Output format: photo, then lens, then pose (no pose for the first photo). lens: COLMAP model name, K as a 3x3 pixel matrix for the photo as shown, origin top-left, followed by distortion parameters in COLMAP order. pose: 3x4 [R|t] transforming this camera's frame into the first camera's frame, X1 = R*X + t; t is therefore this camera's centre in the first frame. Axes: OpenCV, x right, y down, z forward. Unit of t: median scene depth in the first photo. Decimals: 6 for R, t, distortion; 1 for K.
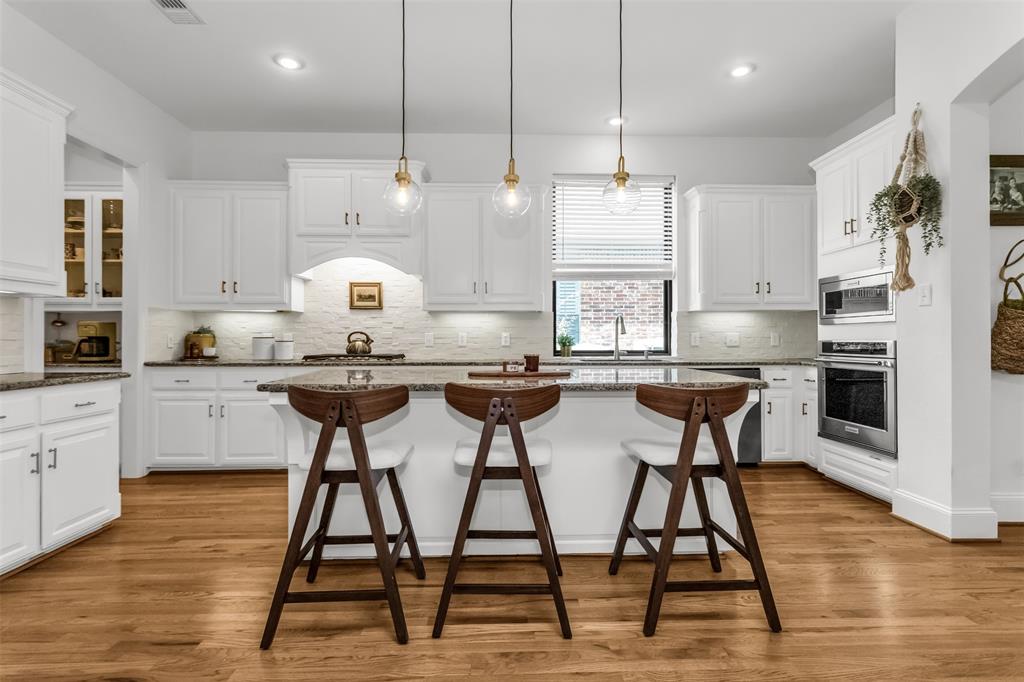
lens RADIAL K [[493.1, 0, 512.8], [0, 493.1, 341.4], [0, 0, 1]] dist [0.003822, -0.000962]
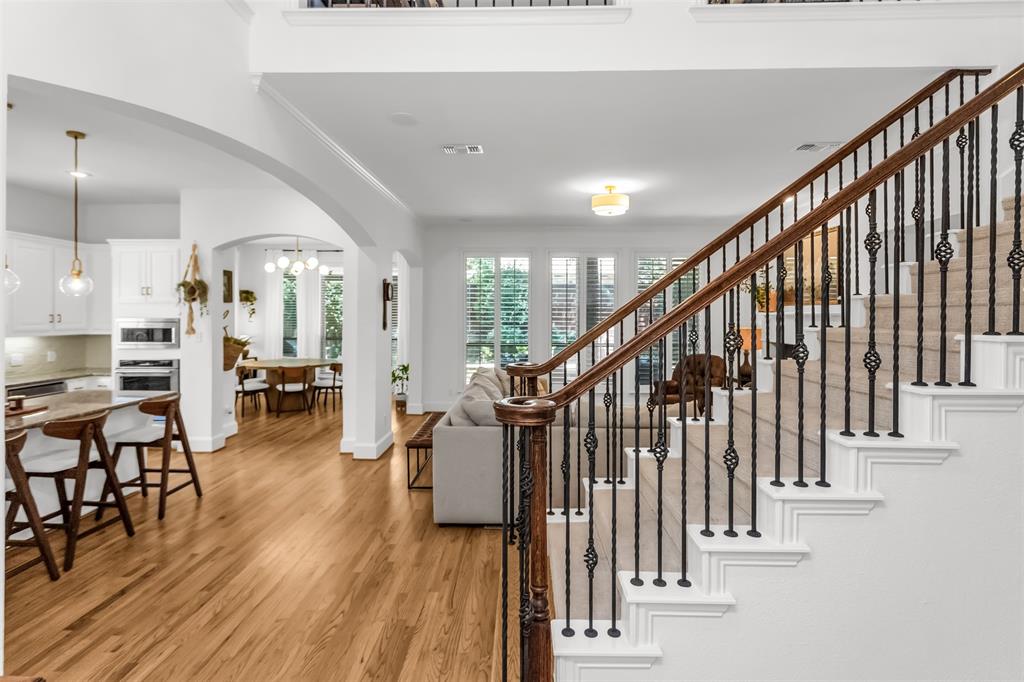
lens RADIAL K [[493.1, 0, 515.1], [0, 493.1, 319.4], [0, 0, 1]] dist [0.003822, -0.000962]
pose [[0.043193, -0.004568, 0.999056, -1.106359], [0.001462, 0.999989, 0.004510, -0.167829], [-0.999066, 0.001266, 0.043199, -0.377885]]
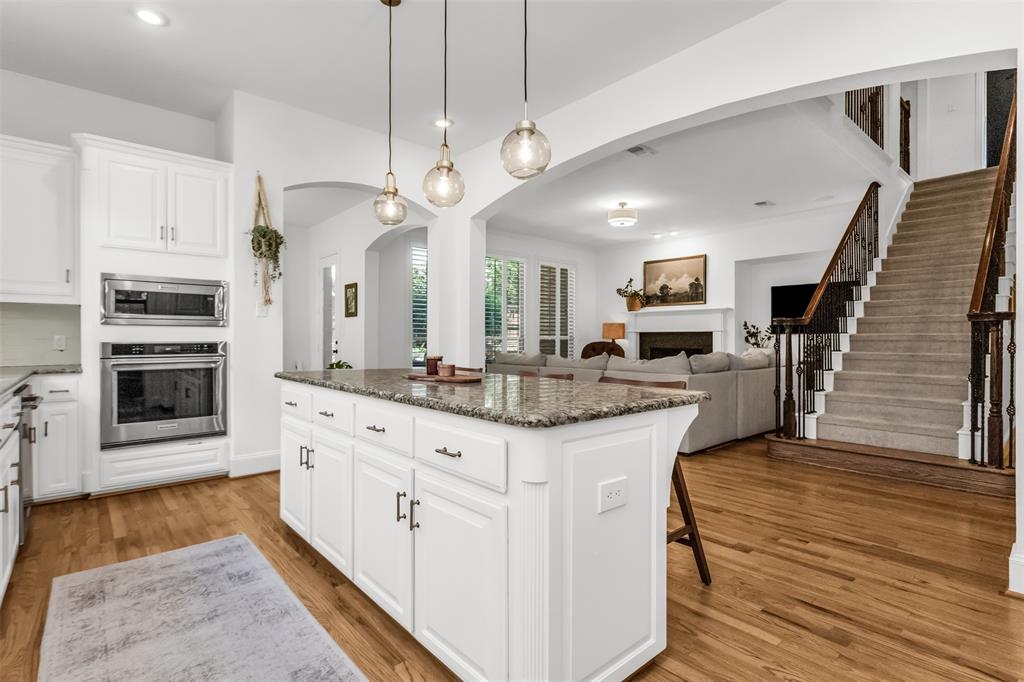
lens RADIAL K [[493.1, 0, 508.7], [0, 493.1, 338.8], [0, 0, 1]] dist [0.003822, -0.000962]
pose [[-0.629817, 0.001866, 0.776741, -0.695393], [0.007235, 0.999968, 0.003464, -0.007445], [-0.776710, 0.007802, -0.629810, 1.304496]]
